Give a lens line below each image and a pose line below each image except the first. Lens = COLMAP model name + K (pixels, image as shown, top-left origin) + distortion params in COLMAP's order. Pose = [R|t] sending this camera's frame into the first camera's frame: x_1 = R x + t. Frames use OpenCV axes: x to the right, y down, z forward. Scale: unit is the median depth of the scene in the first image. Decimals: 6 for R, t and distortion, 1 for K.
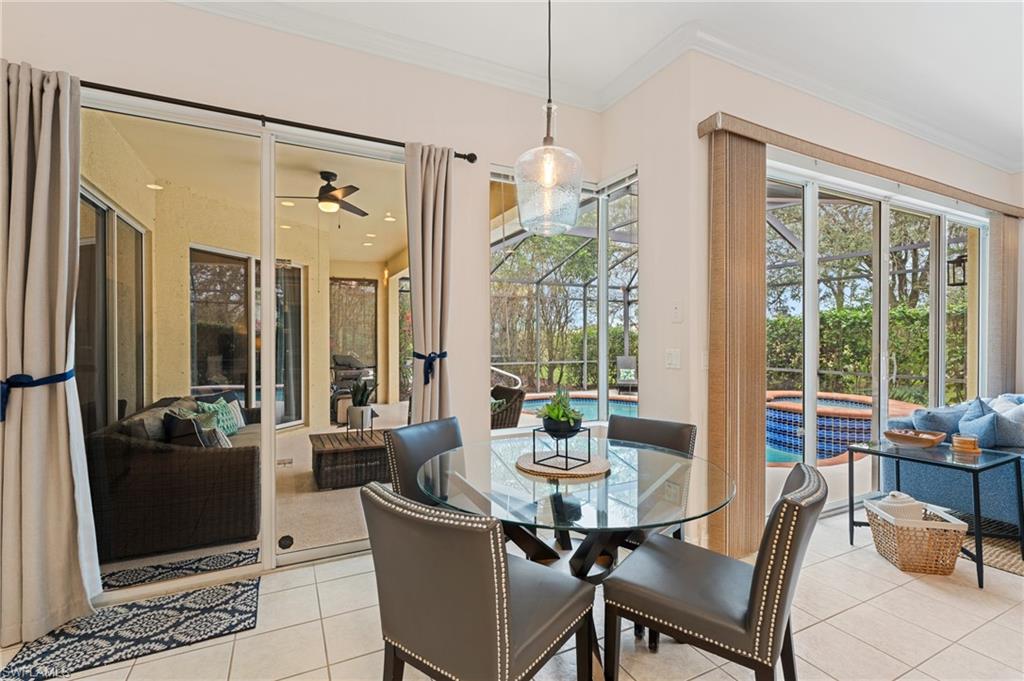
lens RADIAL K [[460.7, 0, 512.6], [0, 460.7, 340.1], [0, 0, 1]] dist [-0.008240, 0.001847]
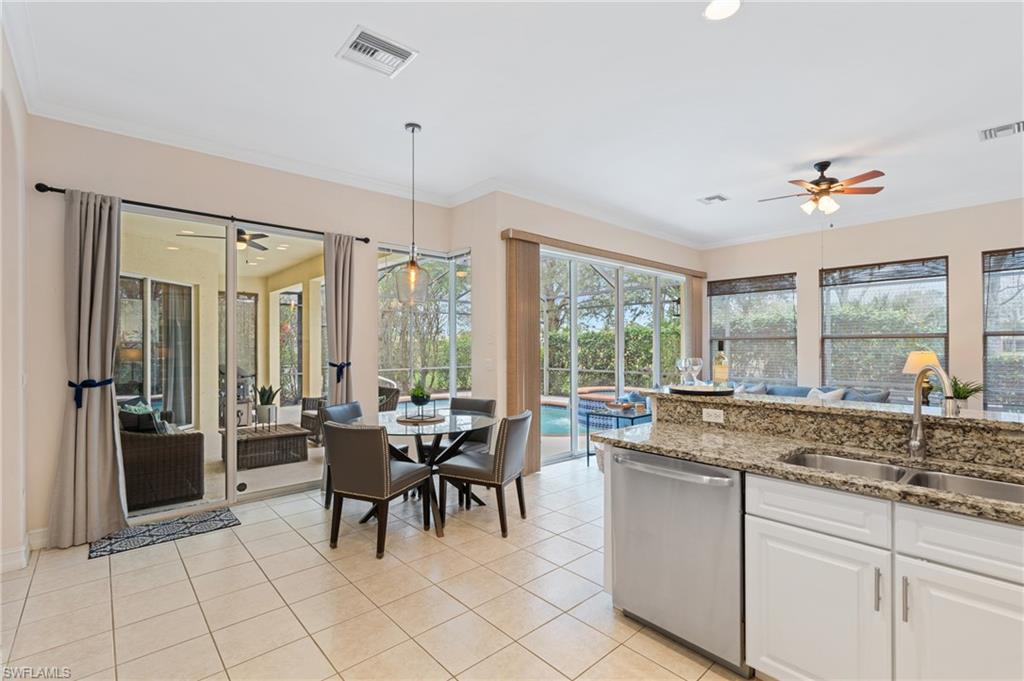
lens RADIAL K [[460.7, 0, 512.9], [0, 460.7, 341.2], [0, 0, 1]] dist [-0.008240, 0.001847]
pose [[0.964056, -0.000884, 0.265697, -0.025173], [0.003655, 0.999944, -0.009935, -0.029614], [-0.265673, 0.010549, 0.964005, -0.703357]]
